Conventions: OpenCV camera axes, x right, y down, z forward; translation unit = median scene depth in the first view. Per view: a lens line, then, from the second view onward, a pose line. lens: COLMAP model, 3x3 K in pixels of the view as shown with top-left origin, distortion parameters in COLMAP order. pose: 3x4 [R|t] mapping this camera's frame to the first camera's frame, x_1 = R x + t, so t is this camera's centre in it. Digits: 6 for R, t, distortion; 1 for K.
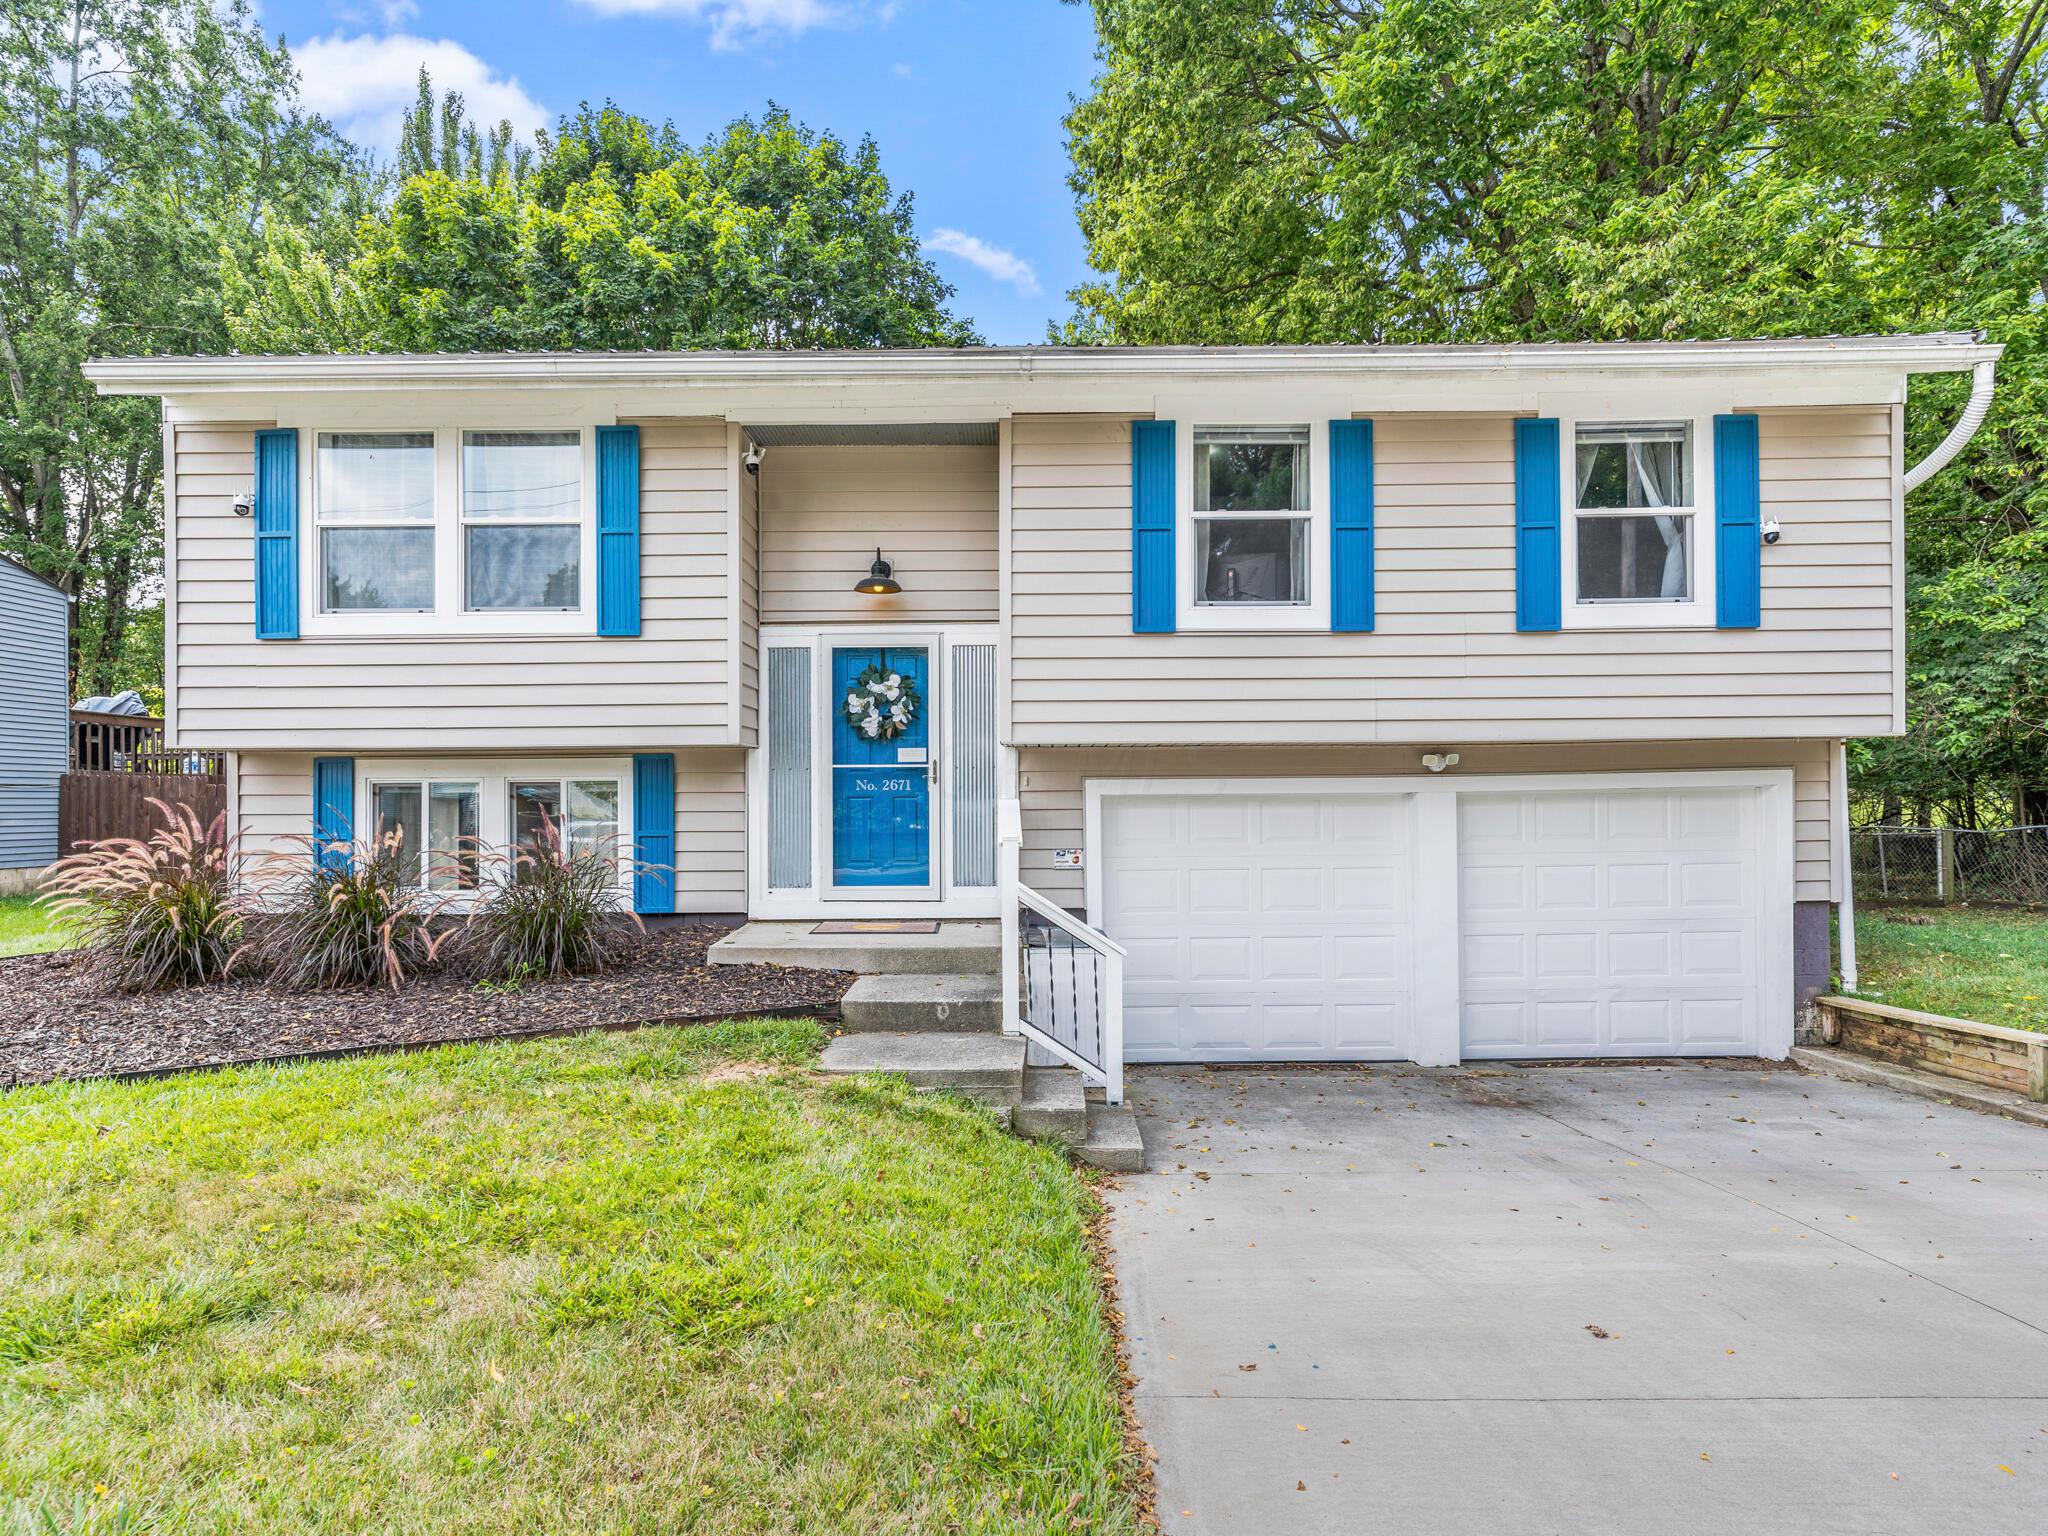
lens RADIAL K [[1099.3, 0, 1024.0], [0, 1099.3, 768.0], [0, 0, 1]] dist [0.004112, 0.000052]
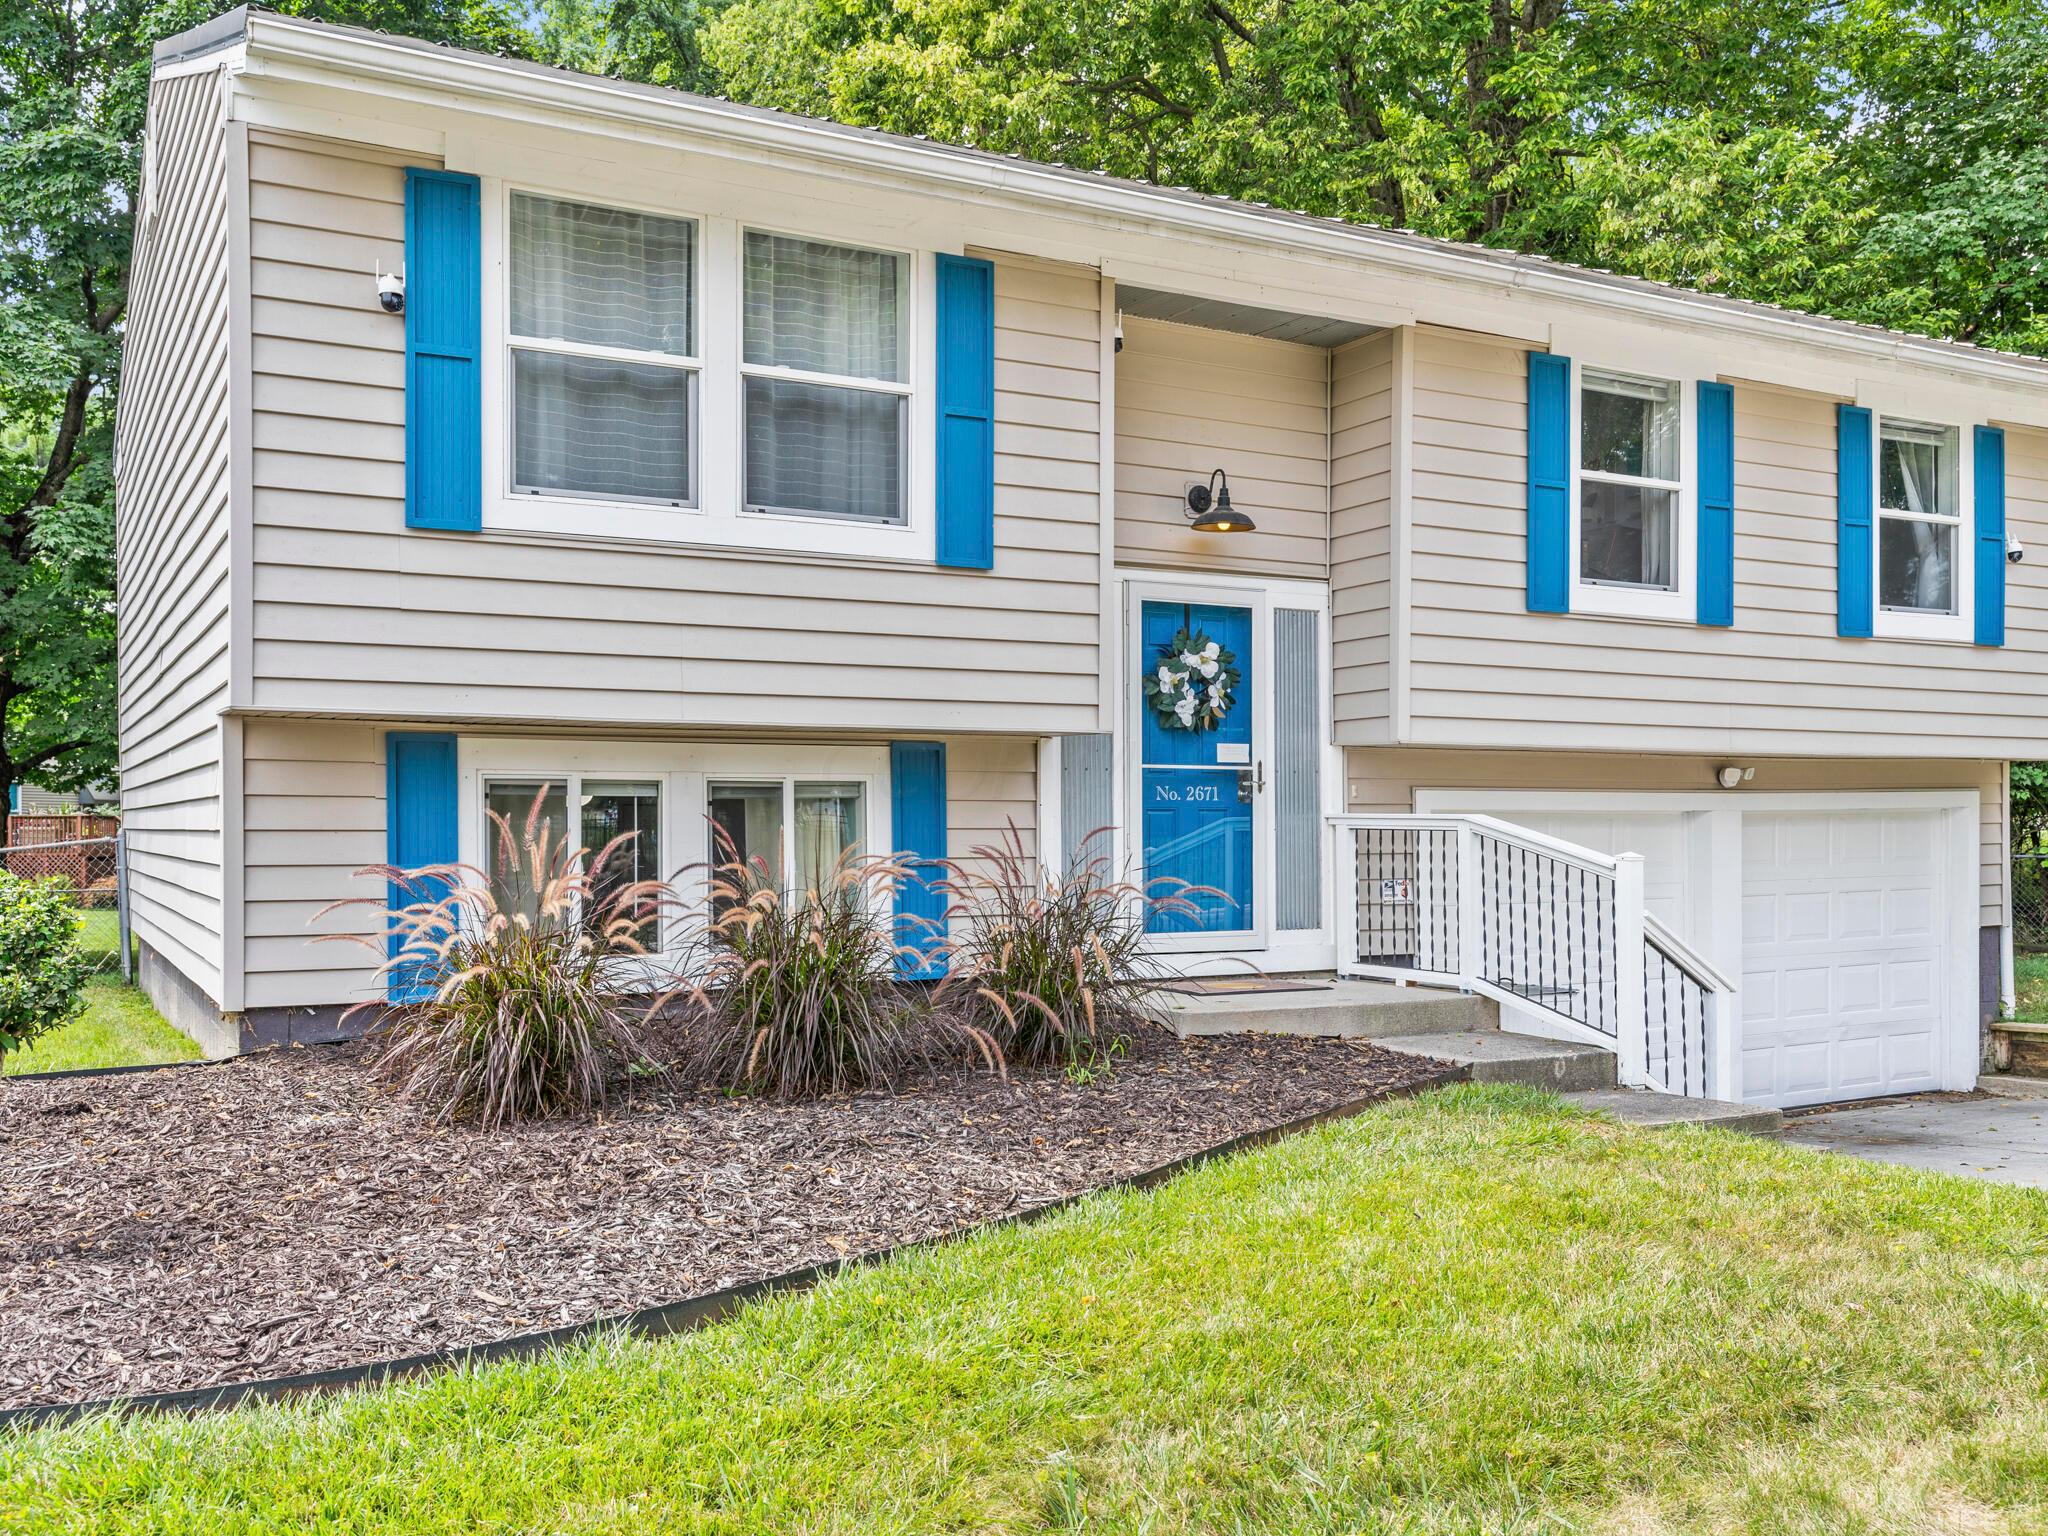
lens RADIAL K [[1867.3, 0, 1024.0], [0, 1867.3, 768.0], [0, 0, 1]] dist [0.002353, -0.004437]
pose [[0.869001, 0.021041, 0.494362, -0.851842], [-0.019326, 0.999776, -0.008580, 0.011552], [-0.494432, -0.002098, 0.869214, -0.016669]]
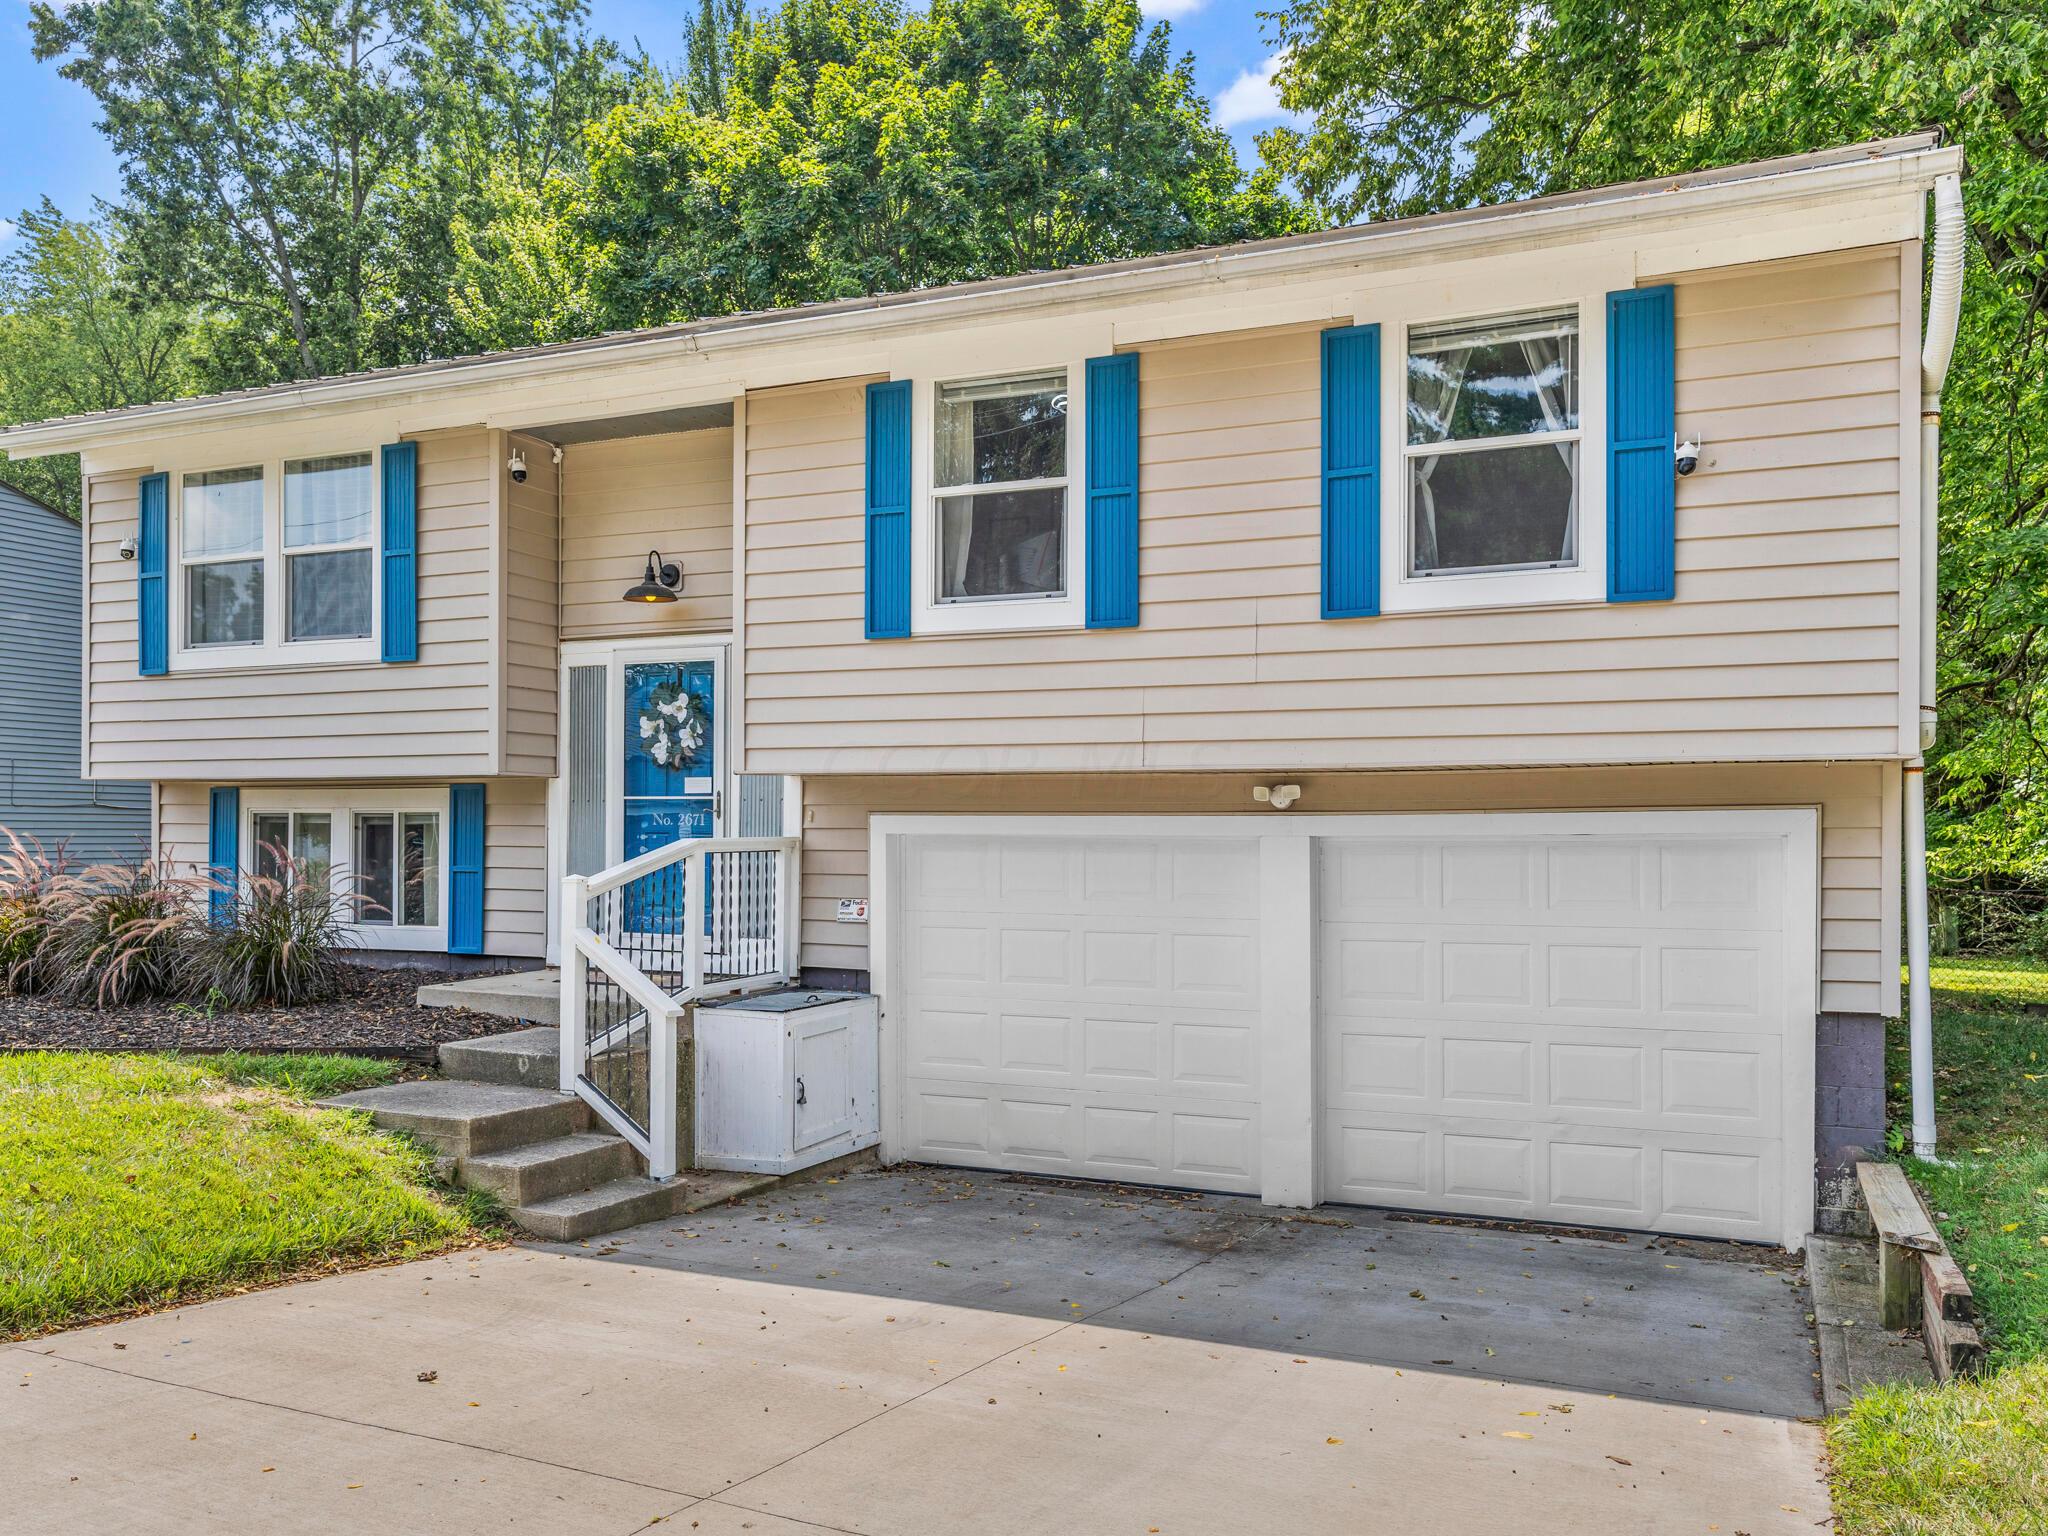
lens RADIAL K [[1509.5, 0, 1024.5], [0, 1509.5, 794.4], [0, 0, 1]] dist [0.000123, -0.002078]
pose [[0.923557, 0.003732, -0.383443, 0.605872], [-0.004794, 0.999987, -0.001813, -0.003873], [0.383431, 0.003513, 0.923563, -0.008209]]
